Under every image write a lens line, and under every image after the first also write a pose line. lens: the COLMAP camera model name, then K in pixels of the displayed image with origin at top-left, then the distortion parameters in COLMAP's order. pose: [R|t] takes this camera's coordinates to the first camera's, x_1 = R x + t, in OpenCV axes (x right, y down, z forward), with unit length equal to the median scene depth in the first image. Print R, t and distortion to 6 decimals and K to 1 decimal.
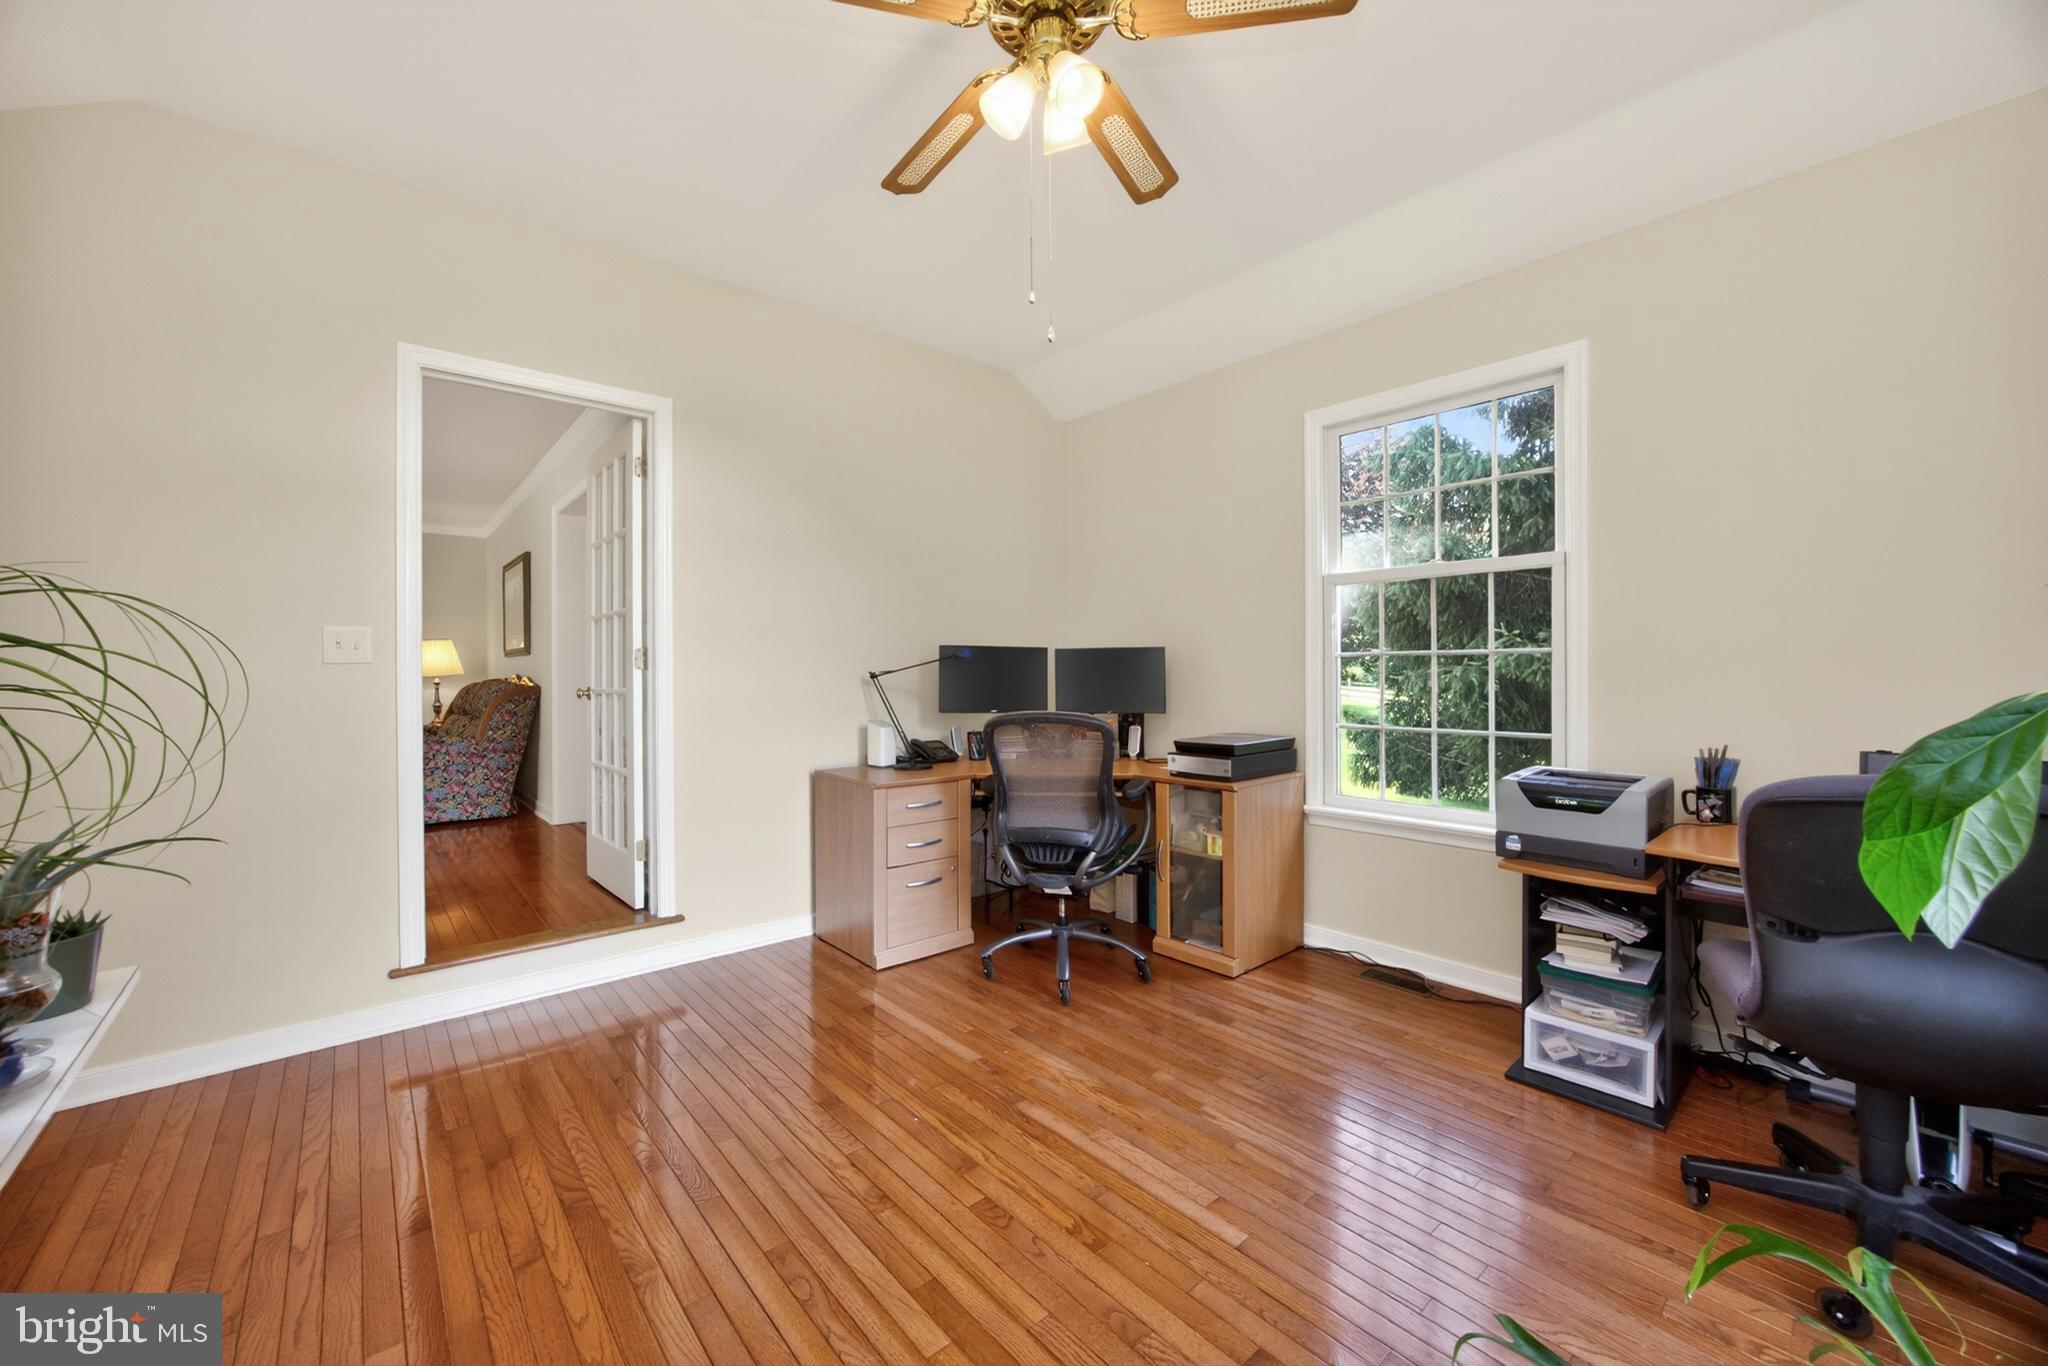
lens RADIAL K [[785.3, 0, 1022.0], [0, 785.3, 676.6], [0, 0, 1]] dist [-0.021590, 0.000742]
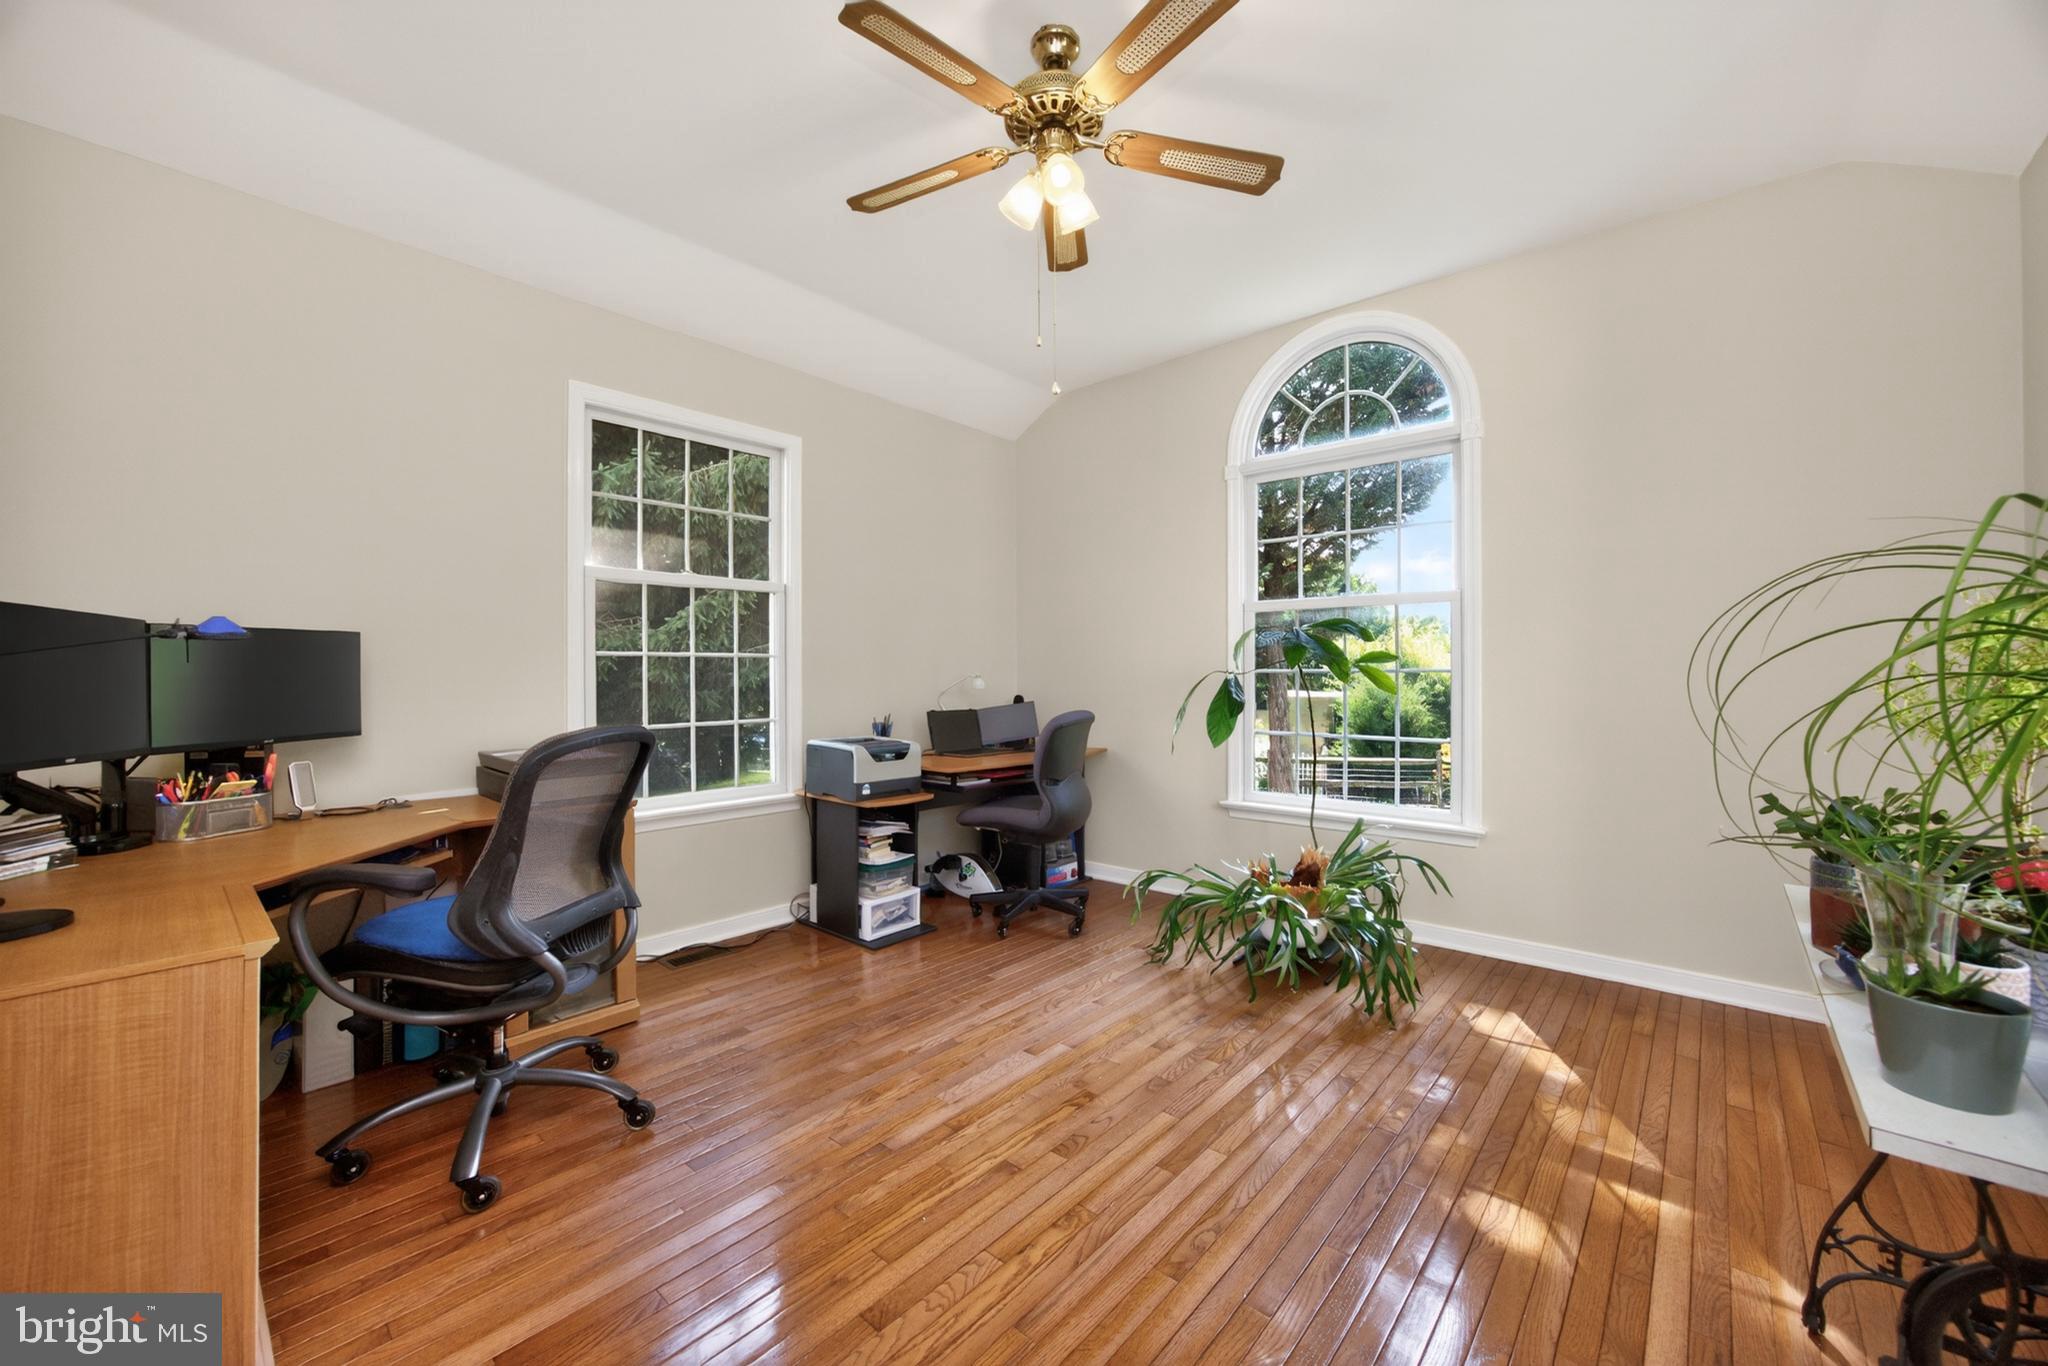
lens RADIAL K [[785.3, 0, 1027.8], [0, 785.3, 676.4], [0, 0, 1]] dist [-0.021590, 0.000742]
pose [[-0.135659, -0.002377, 0.990753, -0.875544], [0.007462, 0.999966, 0.003420, 0.000650], [-0.990727, 0.007857, -0.135637, 0.917948]]
